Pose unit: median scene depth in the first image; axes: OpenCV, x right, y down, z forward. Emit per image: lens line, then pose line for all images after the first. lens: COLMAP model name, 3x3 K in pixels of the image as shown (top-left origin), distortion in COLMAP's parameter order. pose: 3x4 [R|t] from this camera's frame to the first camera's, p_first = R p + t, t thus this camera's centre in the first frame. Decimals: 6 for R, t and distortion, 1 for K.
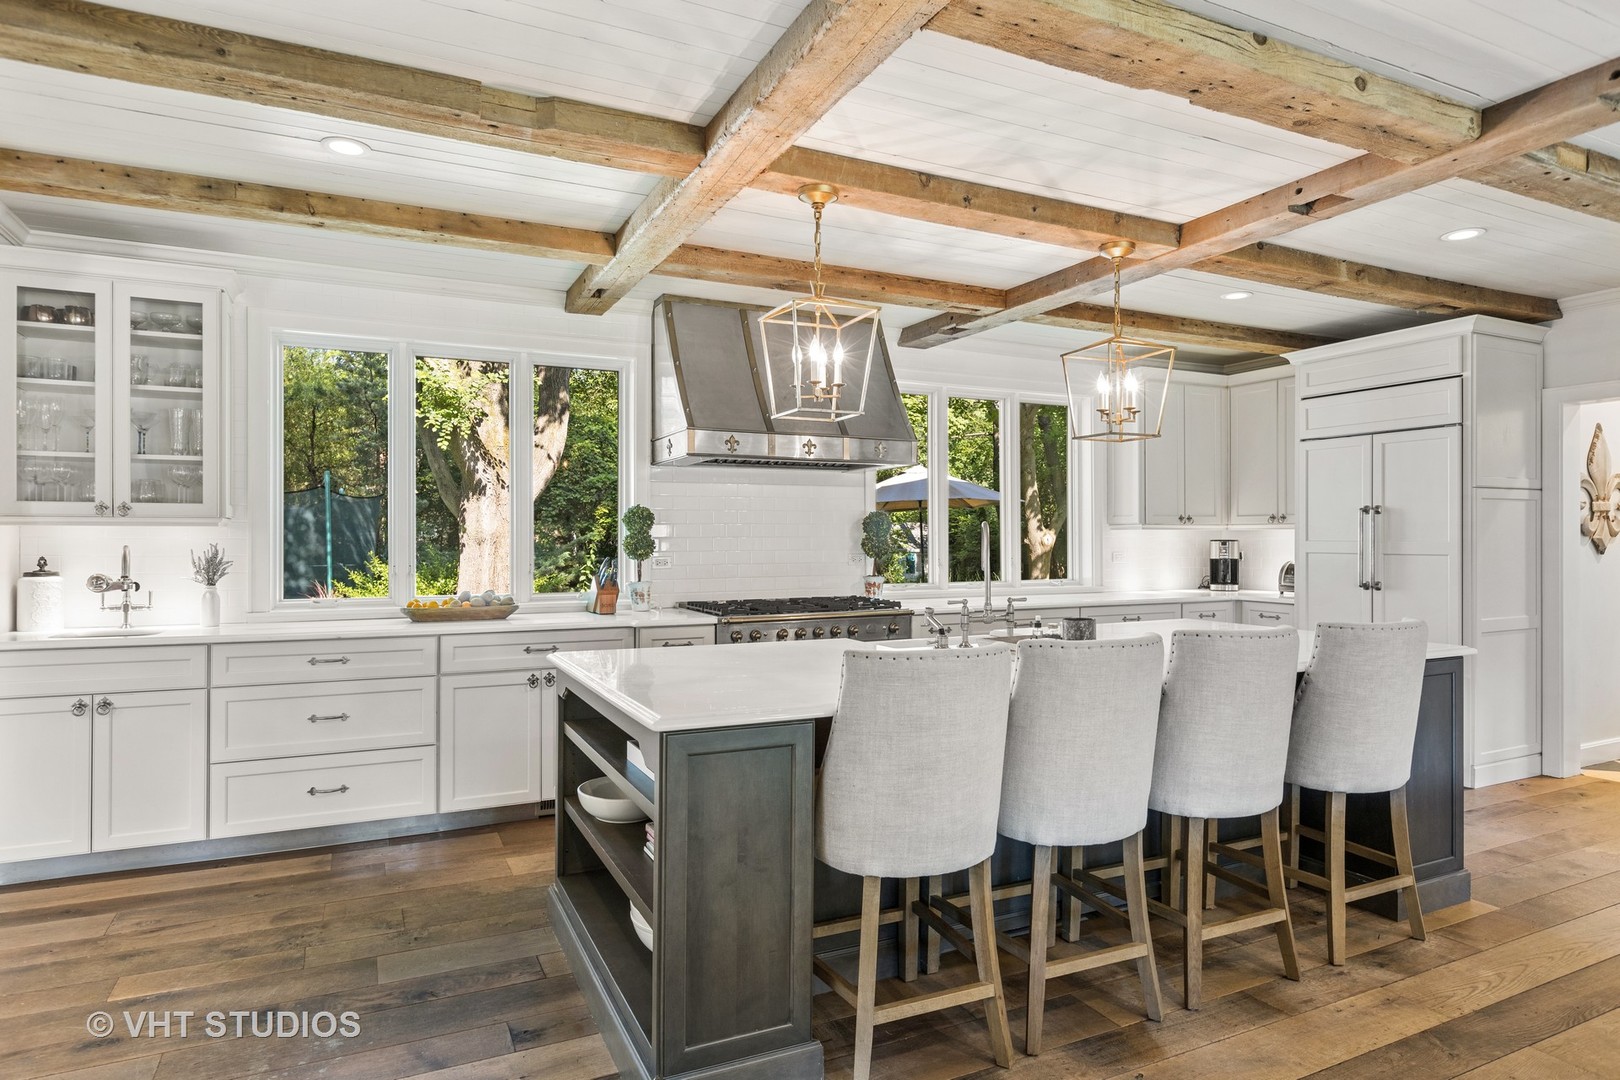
lens RADIAL K [[922.3, 0, 810.0], [0, 922.3, 540.0], [0, 0, 1]] dist [-0.003330, -0.000068]
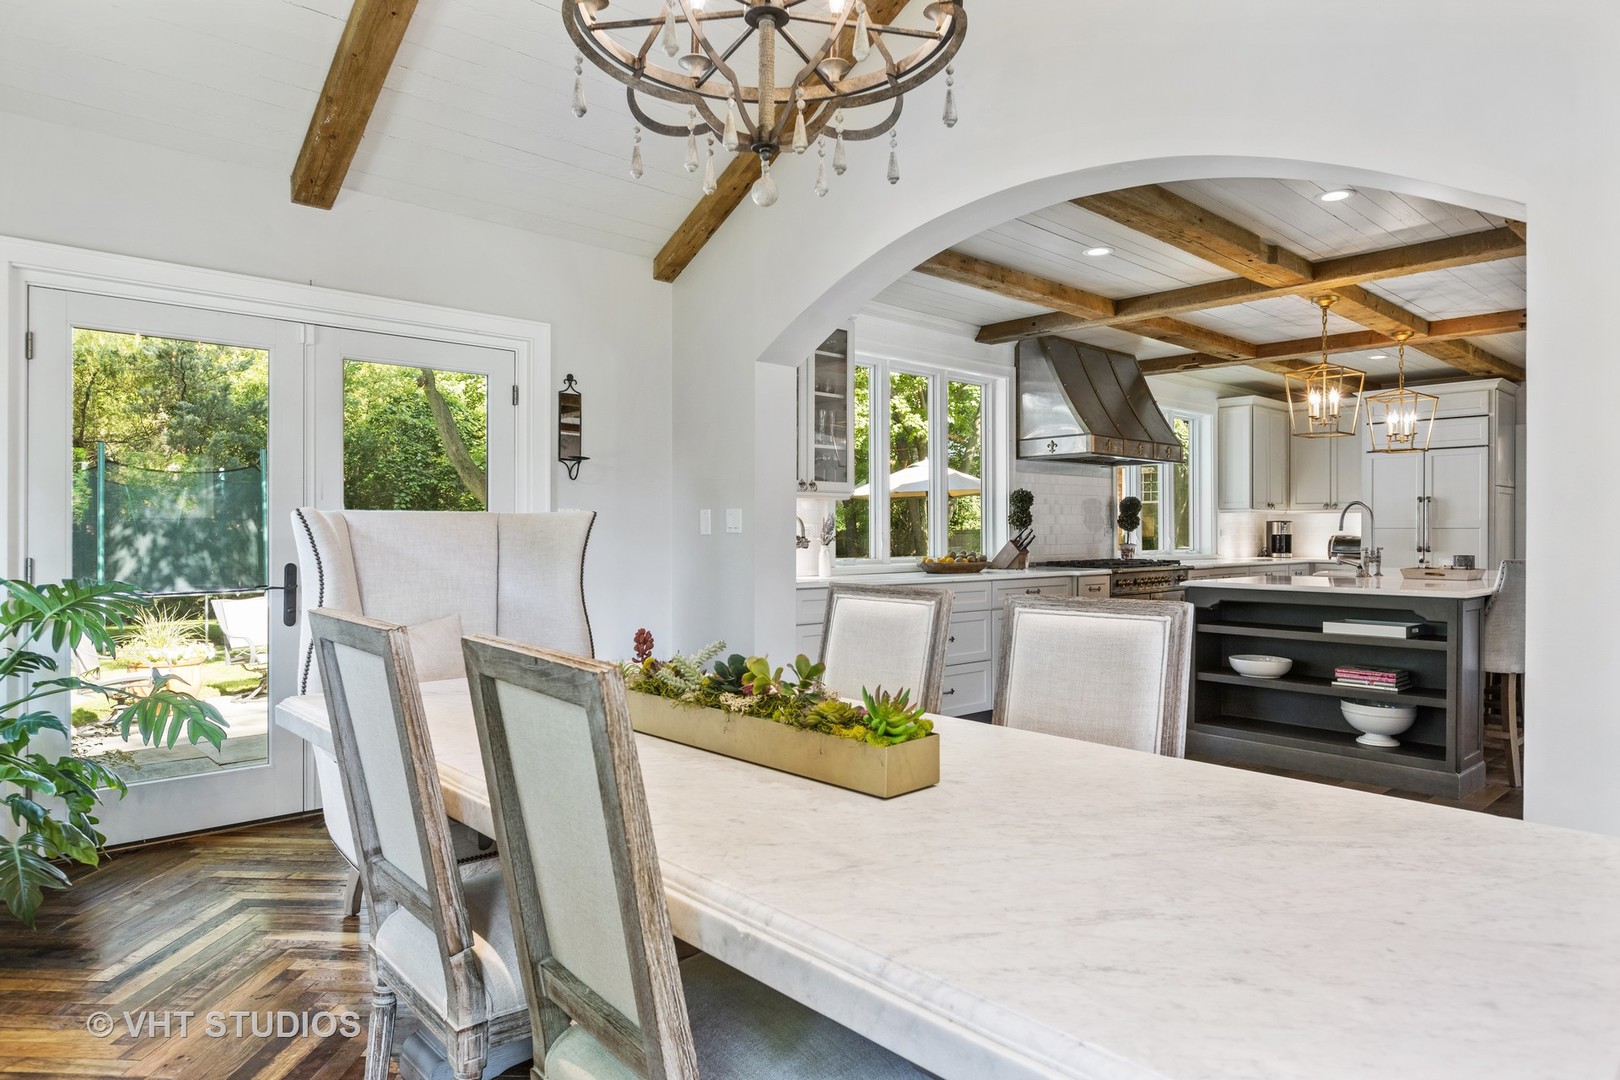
lens RADIAL K [[969.2, 0, 810.0], [0, 969.2, 540.0], [0, 0, 1]] dist [0.000503, -0.000439]
pose [[0.956215, 0.000112, 0.292666, -0.857232], [-0.002627, 0.999963, 0.008200, 0.024724], [-0.292654, -0.008610, 0.956180, -0.242618]]
